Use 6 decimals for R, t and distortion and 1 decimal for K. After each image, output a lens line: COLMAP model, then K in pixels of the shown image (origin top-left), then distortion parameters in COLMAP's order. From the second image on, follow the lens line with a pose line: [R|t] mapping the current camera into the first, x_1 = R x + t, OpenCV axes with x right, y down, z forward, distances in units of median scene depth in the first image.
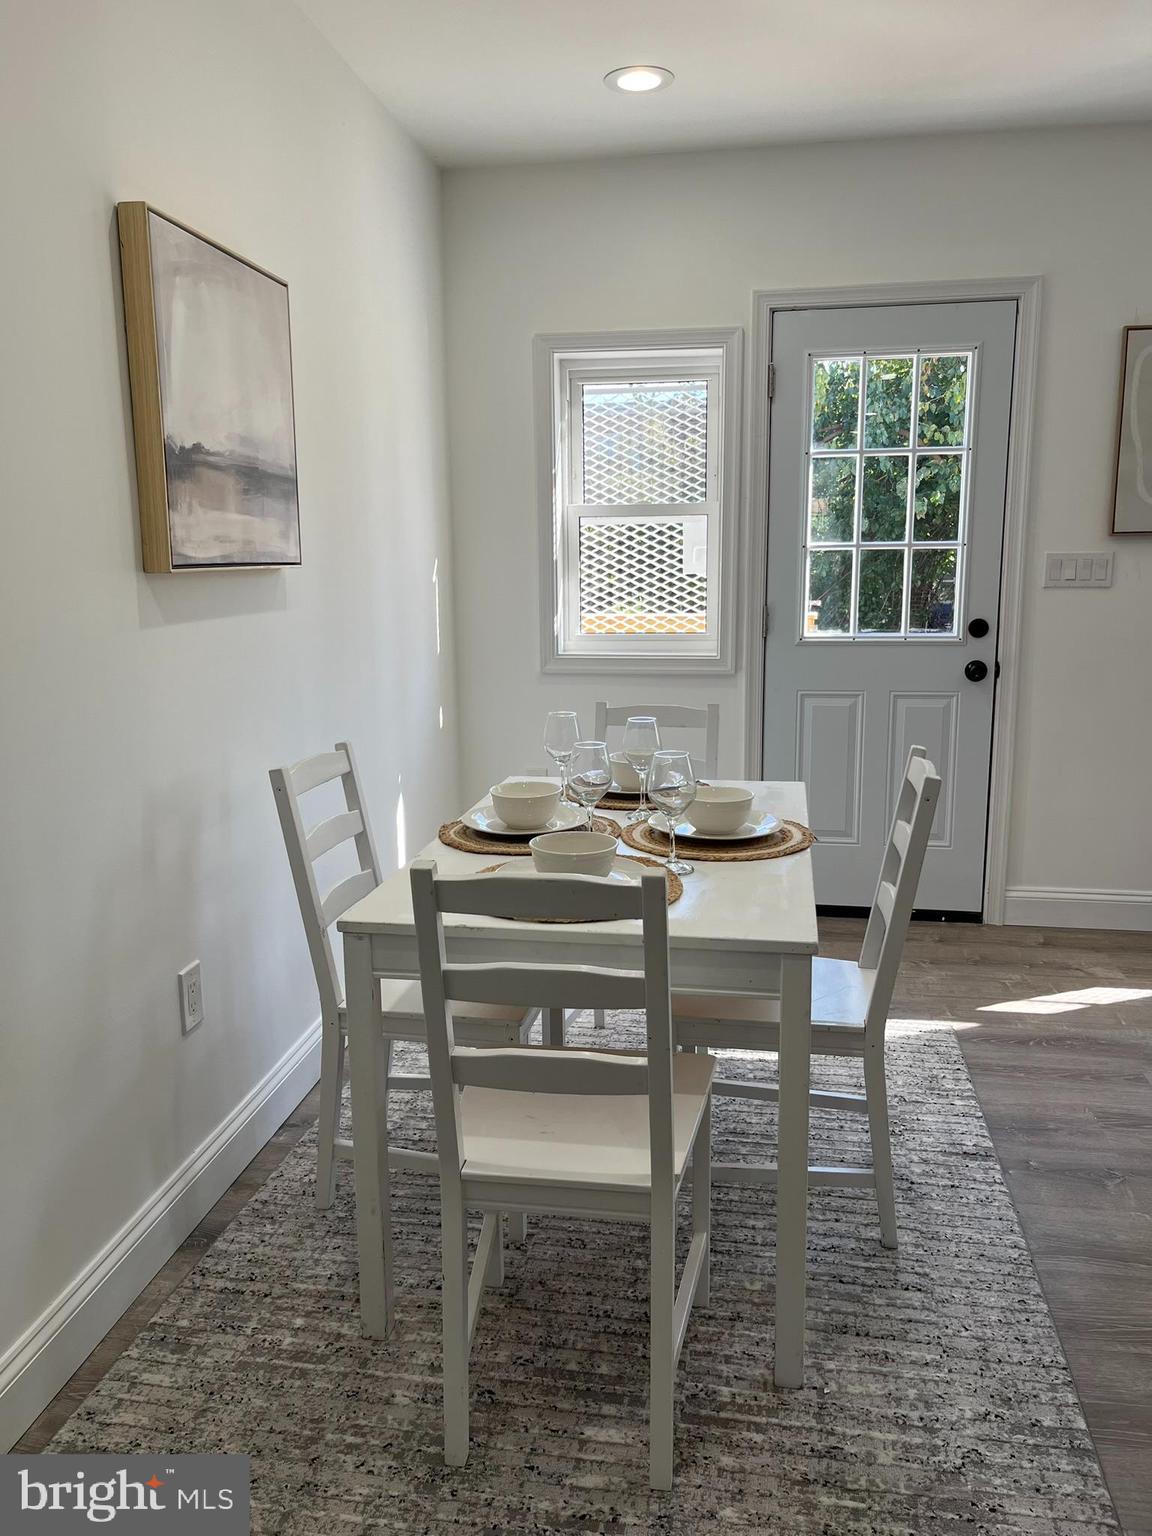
lens RADIAL K [[1167.5, 0, 574.5], [0, 1167.5, 768.0], [0, 0, 1]] dist [0.038890, -0.041406]
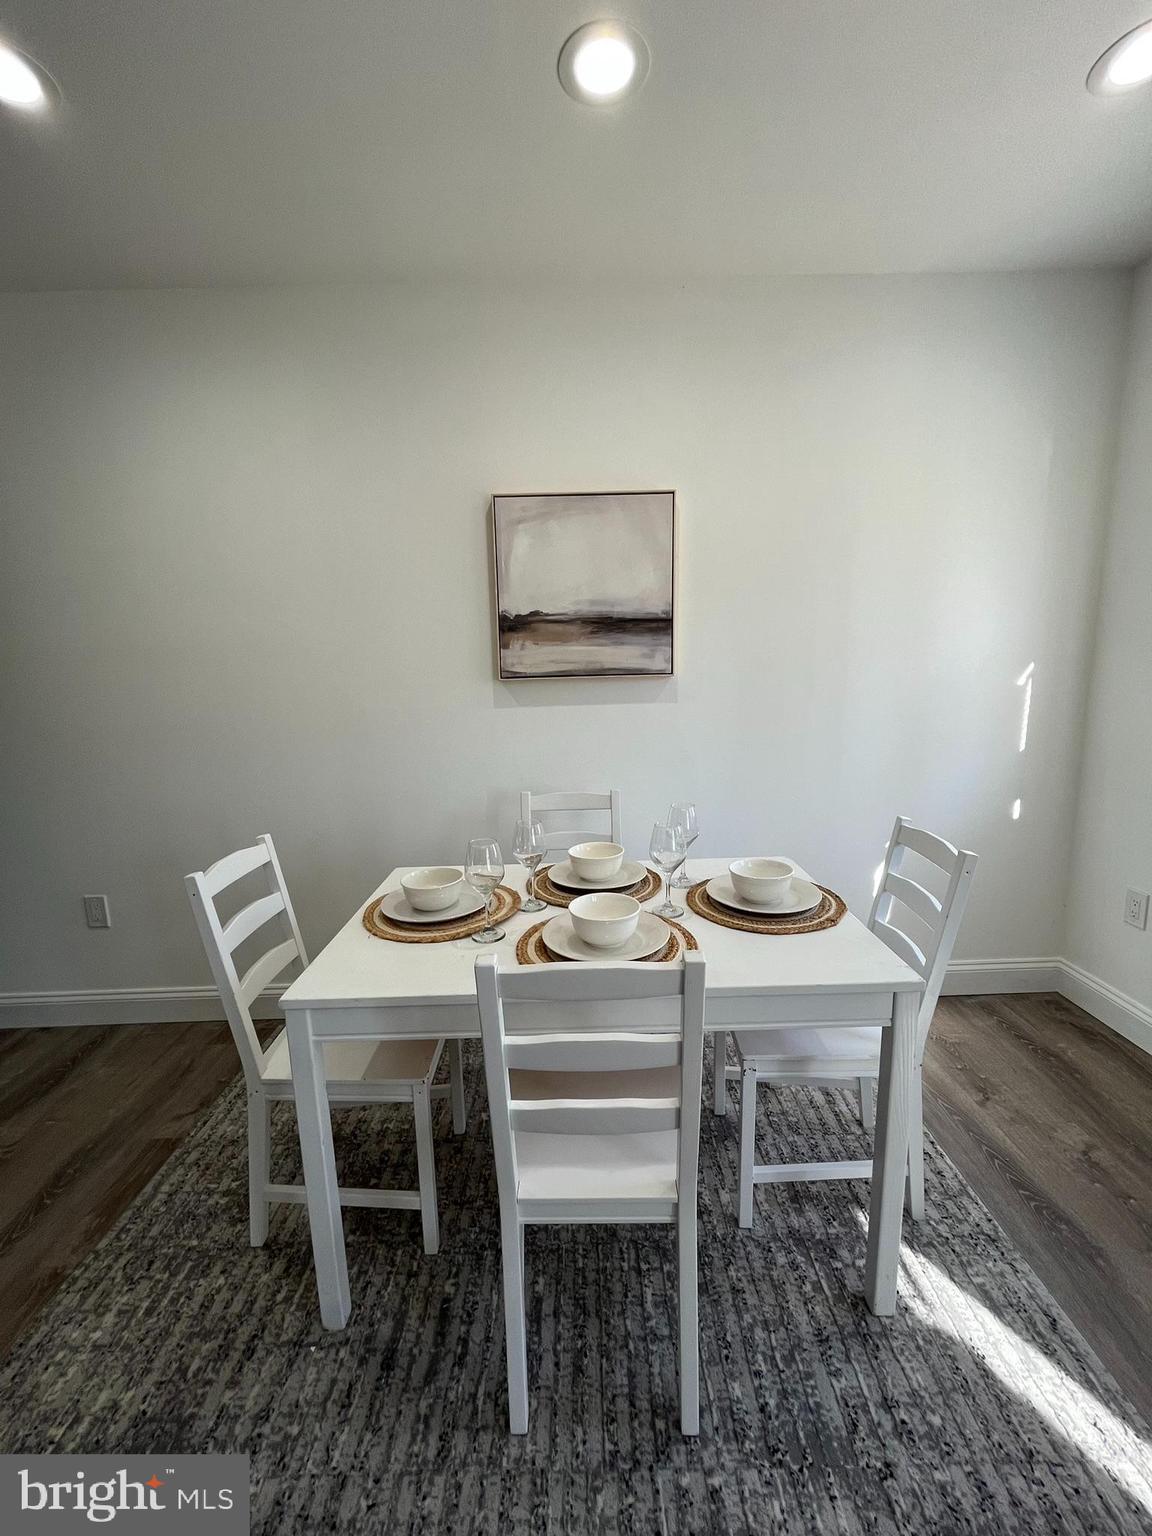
lens RADIAL K [[621.3, 0, 577.8], [0, 621.3, 768.1], [0, 0, 1]] dist [-0.002558, -0.000427]
pose [[0.173045, 0.166652, -0.970712, 0.707598], [-0.159659, 0.977292, 0.139320, -0.188100], [0.971887, 0.130875, 0.195723, 0.939787]]
